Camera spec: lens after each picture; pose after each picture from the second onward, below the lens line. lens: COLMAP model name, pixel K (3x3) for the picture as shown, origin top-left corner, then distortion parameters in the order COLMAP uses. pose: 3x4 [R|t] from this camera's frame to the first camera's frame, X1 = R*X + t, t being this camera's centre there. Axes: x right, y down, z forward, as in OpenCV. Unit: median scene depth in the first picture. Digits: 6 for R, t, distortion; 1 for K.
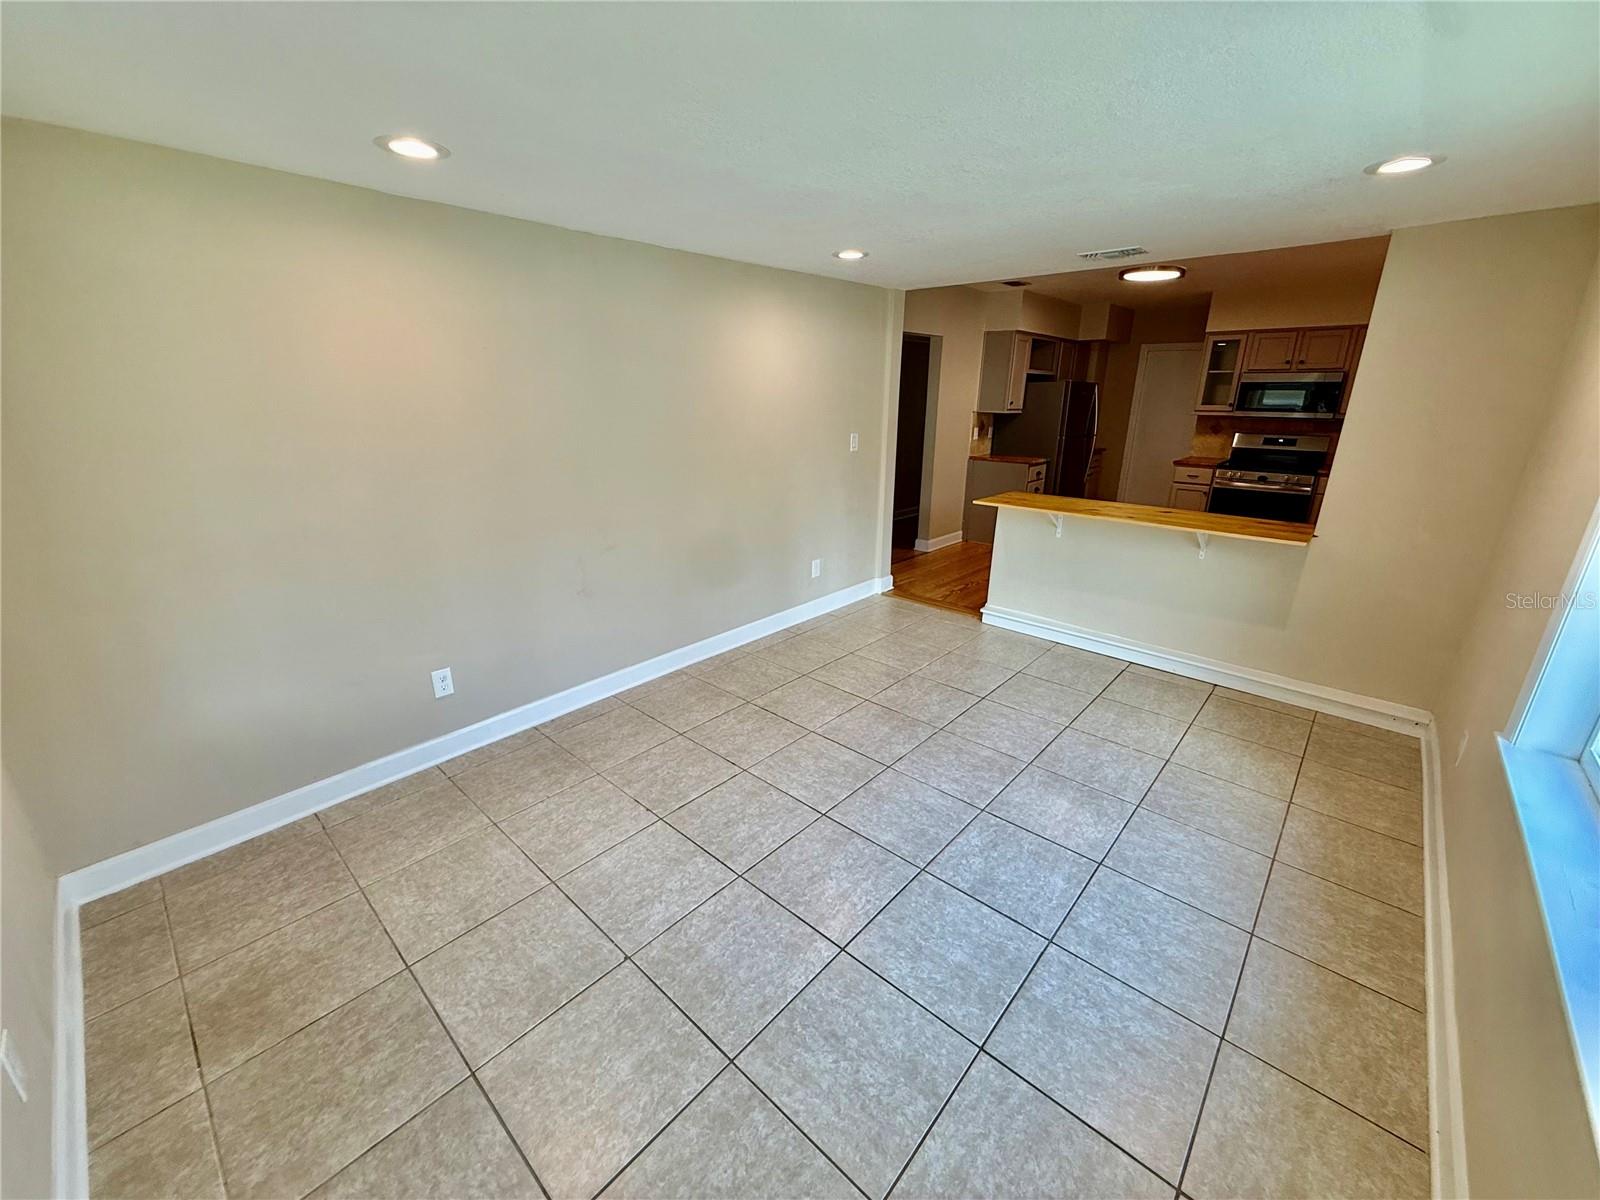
lens RADIAL K [[637.9, 0, 795.4], [0, 637.9, 598.3], [0, 0, 1]] dist [-0.000731, 0.000222]
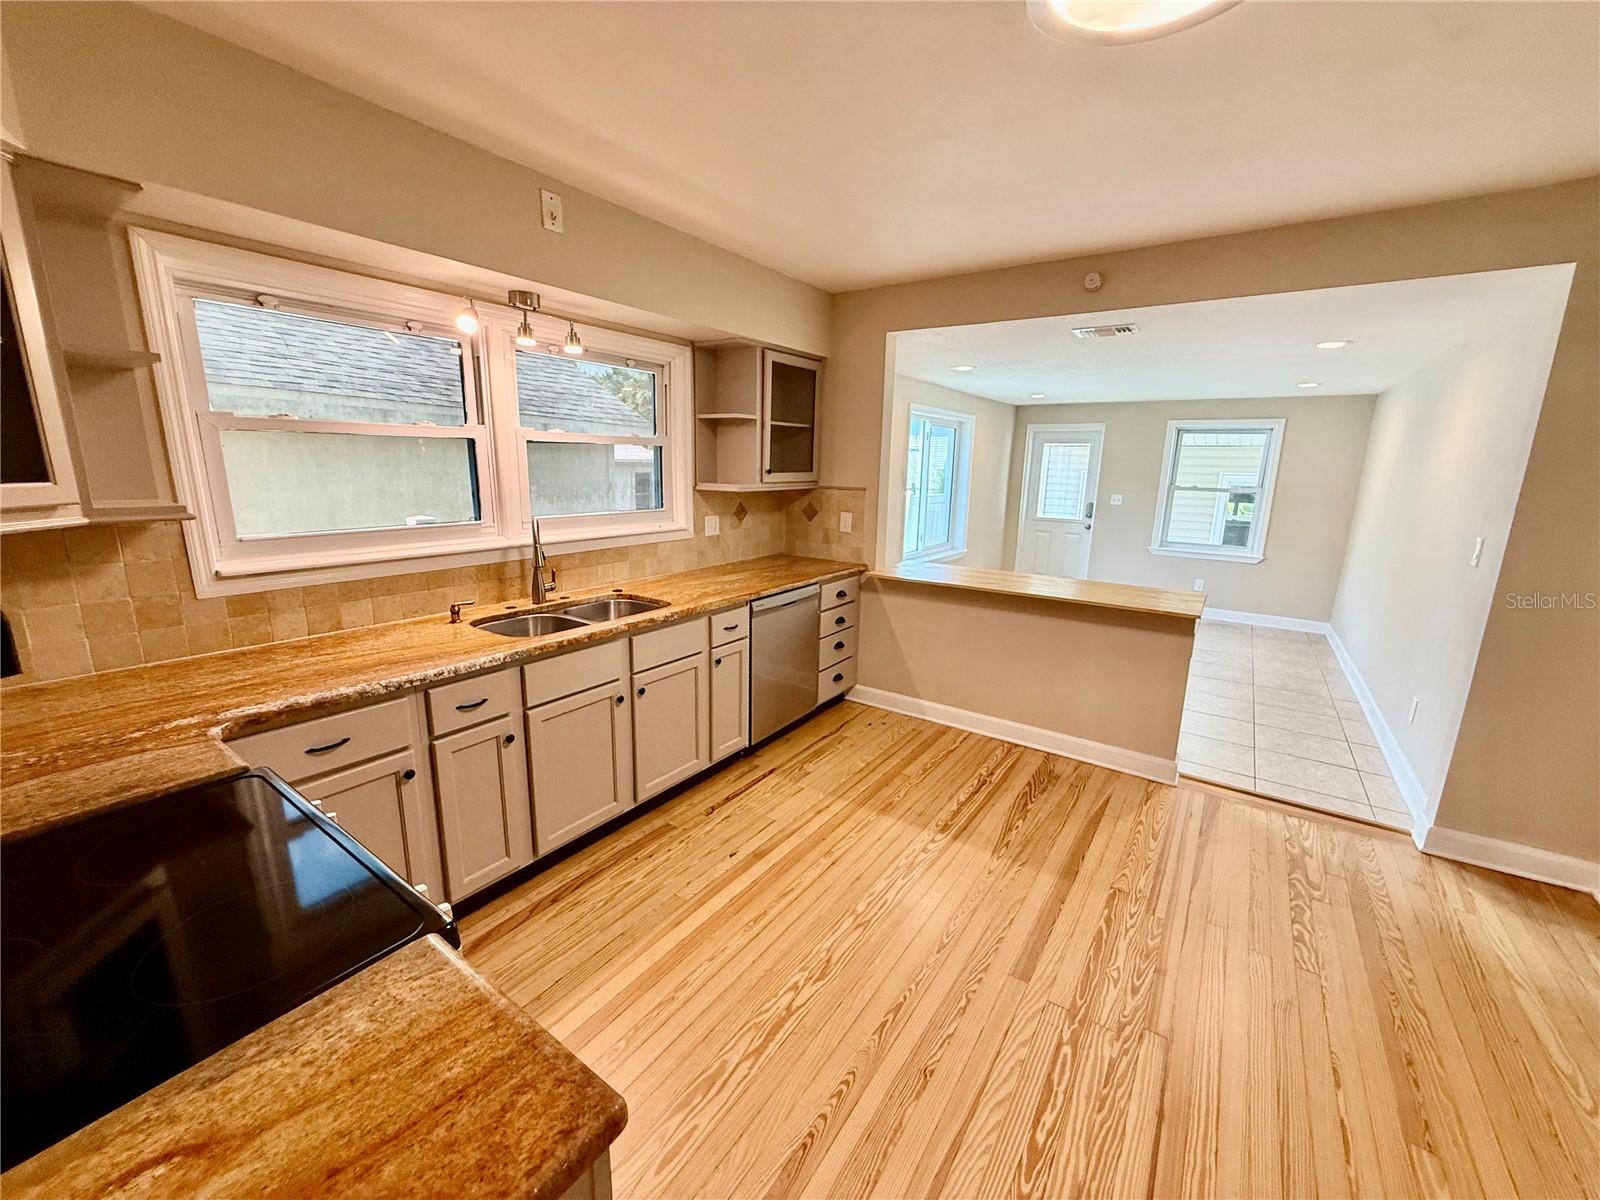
lens RADIAL K [[637.9, 0, 795.4], [0, 637.9, 598.3], [0, 0, 1]] dist [-0.000731, 0.000222]
pose [[-0.991045, 0.002418, -0.133508, 1.341908], [-0.065159, 0.863957, 0.499332, -0.766856], [0.116553, 0.503560, -0.856062, 2.411127]]
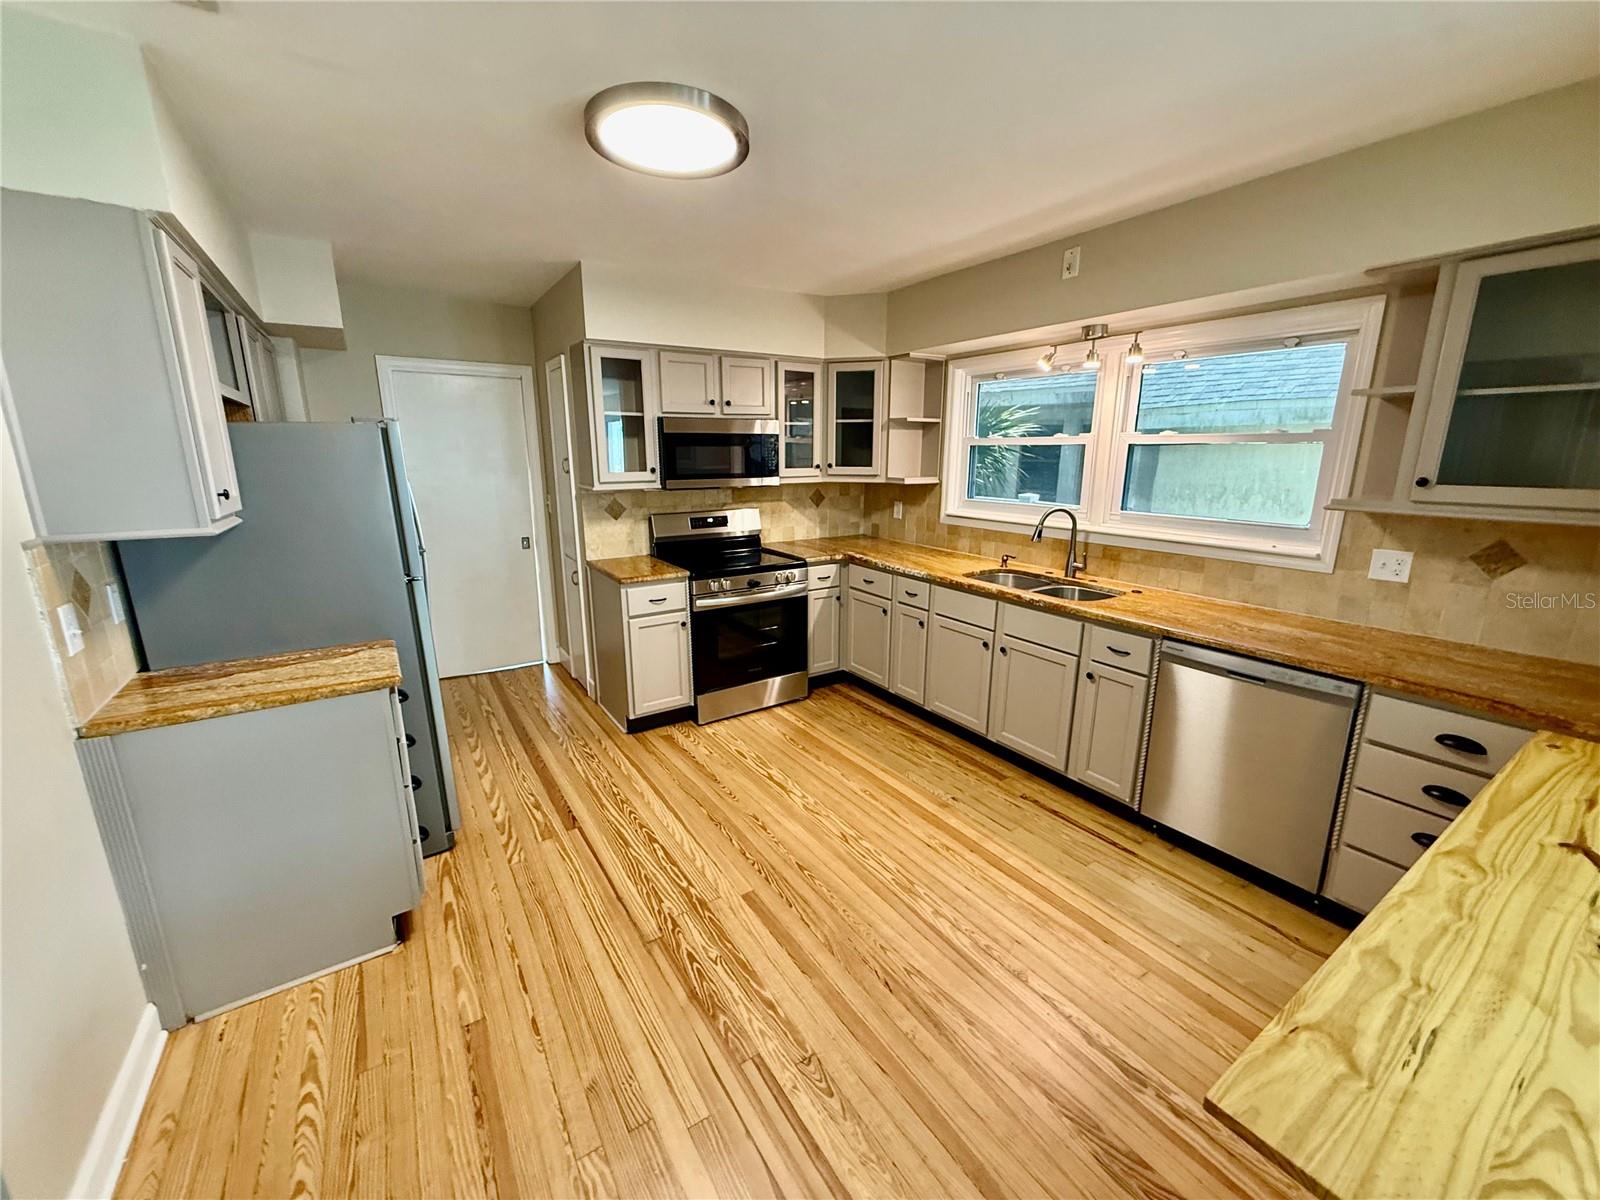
lens RADIAL K [[637.9, 0, 795.4], [0, 637.9, 598.3], [0, 0, 1]] dist [-0.000731, 0.000222]
pose [[0.252470, -0.228038, 0.940350, 0.319041], [0.300958, 0.942135, 0.147668, -0.538938], [-0.919610, 0.245724, 0.306491, 1.638686]]
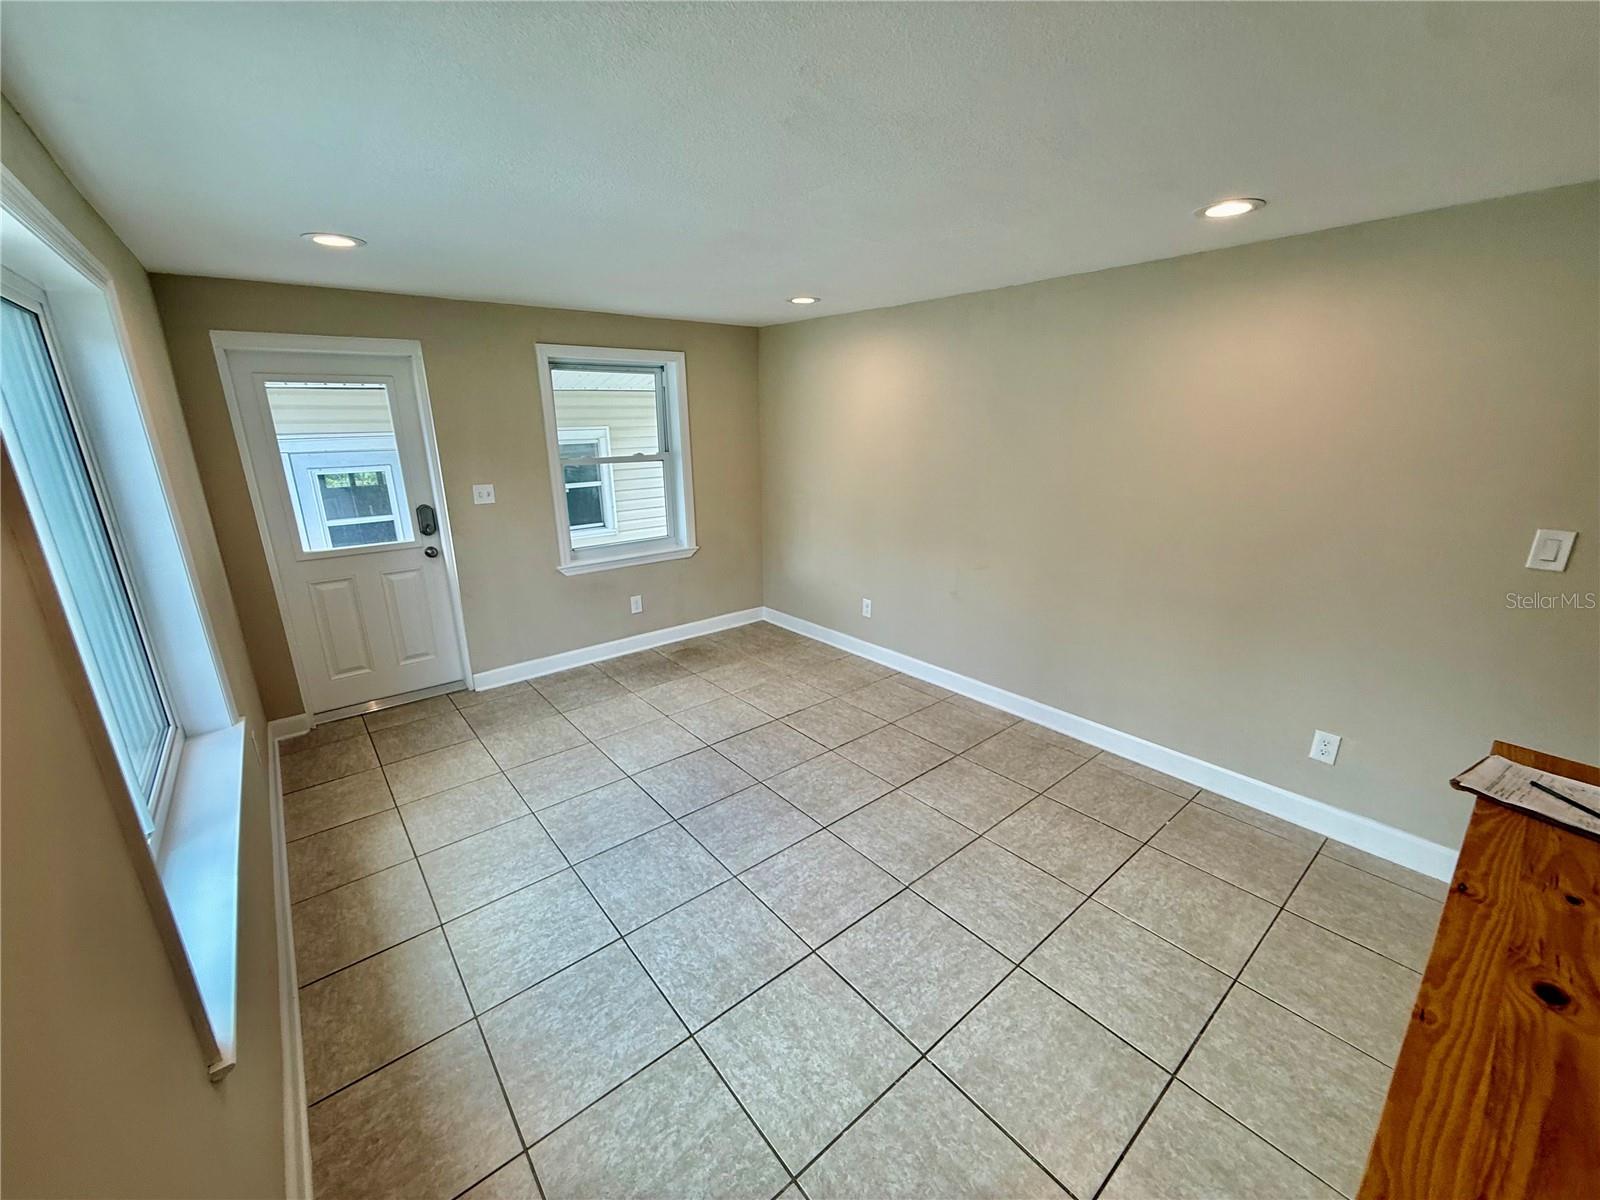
lens RADIAL K [[637.9, 0, 795.4], [0, 637.9, 598.3], [0, 0, 1]] dist [-0.000731, 0.000222]
pose [[-0.144213, 0.273952, -0.950870, 0.966827], [-0.299888, 0.903626, 0.305823, -0.319548], [0.943011, 0.329258, -0.048159, 0.906602]]
